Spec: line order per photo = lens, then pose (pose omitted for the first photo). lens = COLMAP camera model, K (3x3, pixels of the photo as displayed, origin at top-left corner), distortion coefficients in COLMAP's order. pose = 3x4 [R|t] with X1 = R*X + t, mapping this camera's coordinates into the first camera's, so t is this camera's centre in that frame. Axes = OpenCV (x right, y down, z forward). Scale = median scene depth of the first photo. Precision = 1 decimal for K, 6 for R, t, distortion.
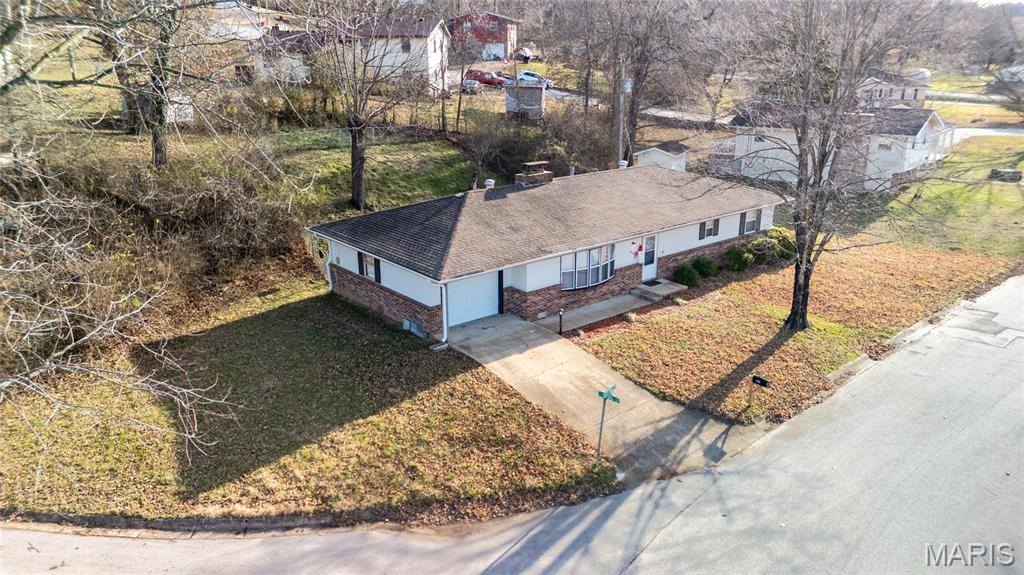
lens RADIAL K [[757.4, 0, 529.4], [0, 757.4, 284.4], [0, 0, 1]] dist [0.027241, -0.018564]
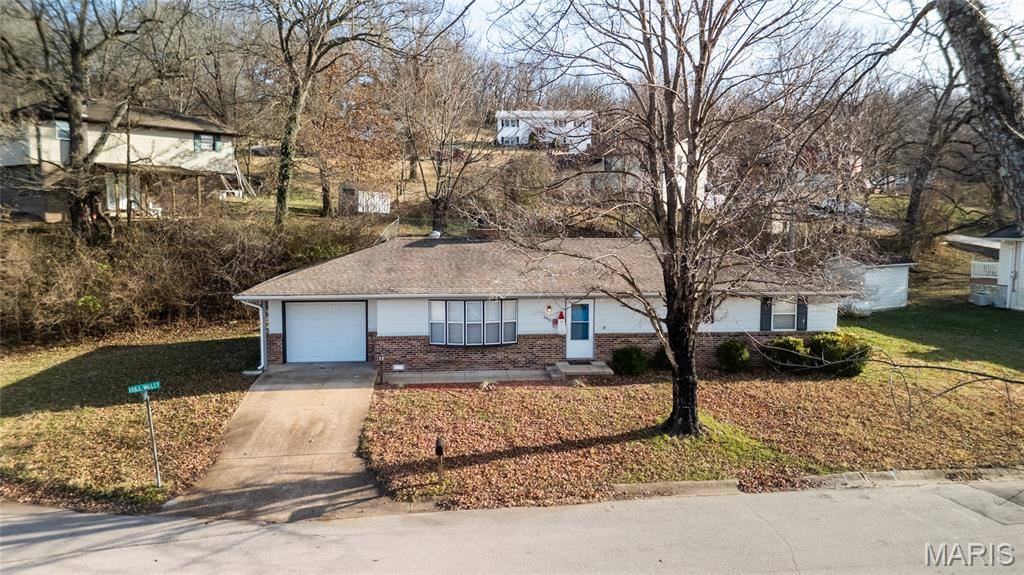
lens RADIAL K [[757.4, 0, 515.7], [0, 757.4, 285.6], [0, 0, 1]] dist [0.027241, -0.018564]
pose [[0.840812, 0.063880, -0.537545, 0.637573], [-0.167491, 0.974985, -0.146120, 0.057050], [0.514764, 0.212893, 0.830479, 0.332511]]
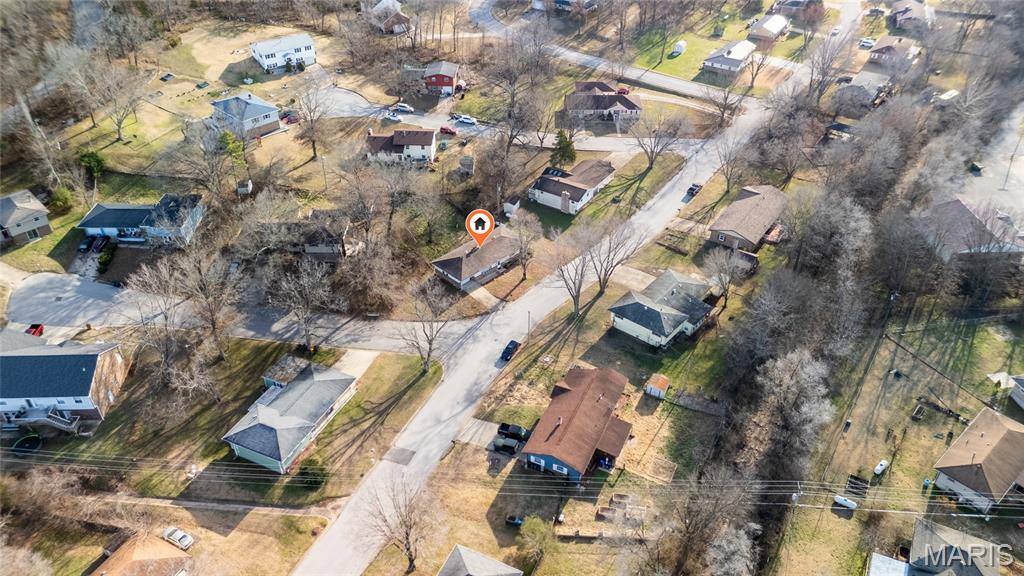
lens RADIAL K [[757.4, 0, 508.8], [0, 757.4, 283.4], [0, 0, 1]] dist [0.027241, -0.018564]
pose [[0.995896, -0.045101, 0.078464, -0.202368], [0.018178, 0.948996, 0.314764, -1.746301], [-0.088658, -0.312046, 0.945921, -4.434963]]
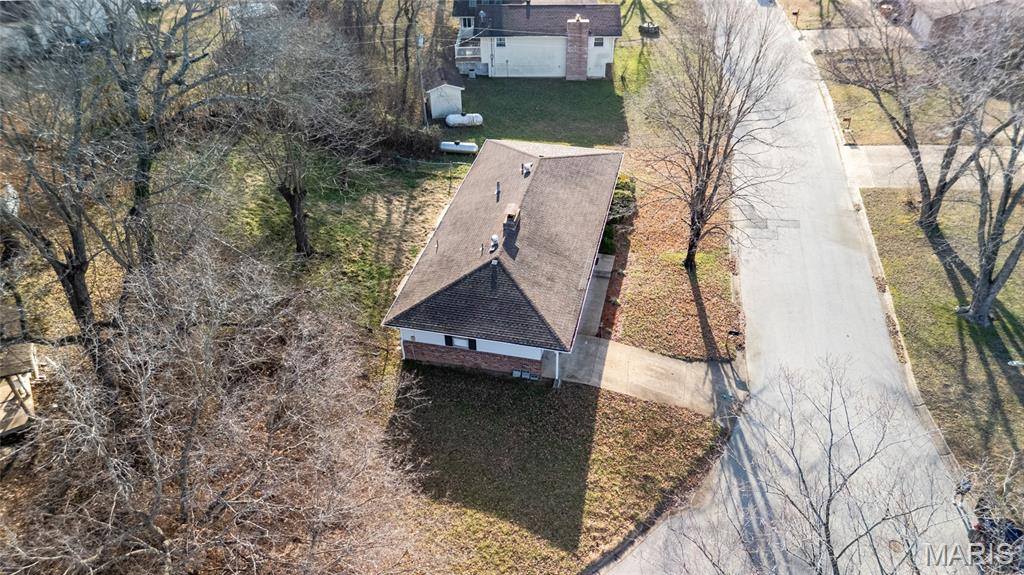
lens RADIAL K [[770.5, 0, 512.1], [0, 770.5, 288.3], [0, 0, 1]] dist [0.025573, 0.003137]
pose [[0.804252, -0.367928, 0.466698, -0.778489], [0.189757, 0.903184, 0.385033, -0.643550], [-0.563179, -0.221105, 0.796205, -0.099740]]
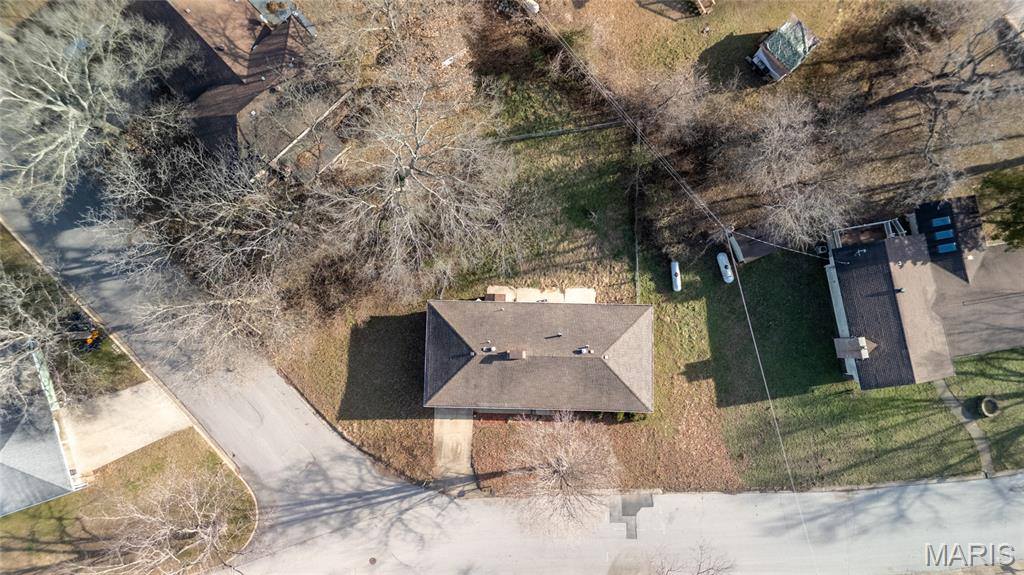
lens RADIAL K [[757.4, 0, 509.7], [0, 757.4, 291.6], [0, 0, 1]] dist [0.027241, -0.018564]
pose [[0.752713, 0.656390, -0.050749, -0.012295], [-0.194031, 0.294844, 0.935638, -2.545228], [0.629107, -0.694420, 0.349293, 0.453846]]
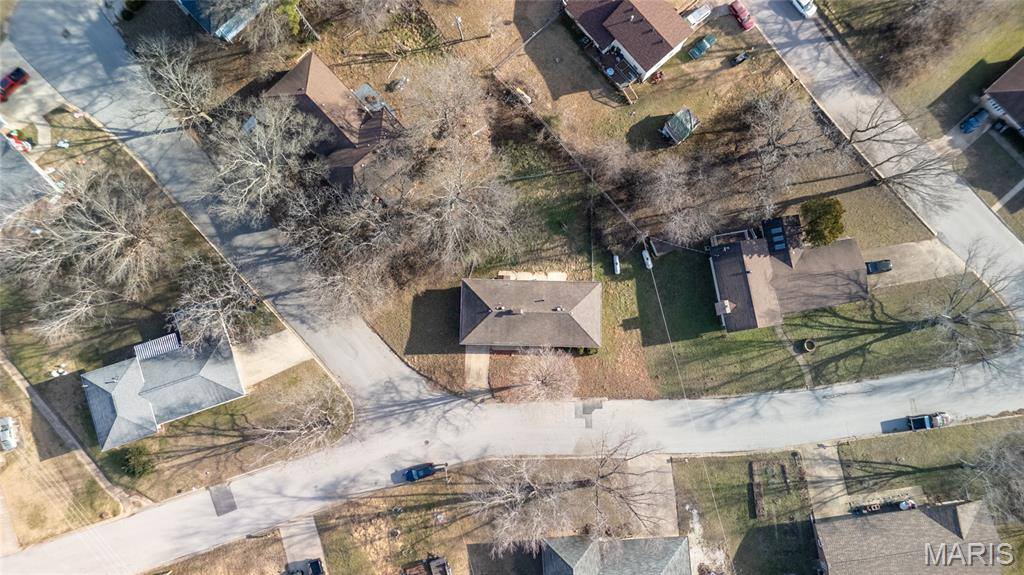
lens RADIAL K [[757.4, 0, 509.9], [0, 757.4, 295.6], [0, 0, 1]] dist [0.027241, -0.018564]
pose [[0.751587, 0.656589, -0.063312, 0.187085], [-0.195728, 0.313641, 0.929150, -3.955744], [0.629927, -0.685945, 0.364241, -0.253691]]
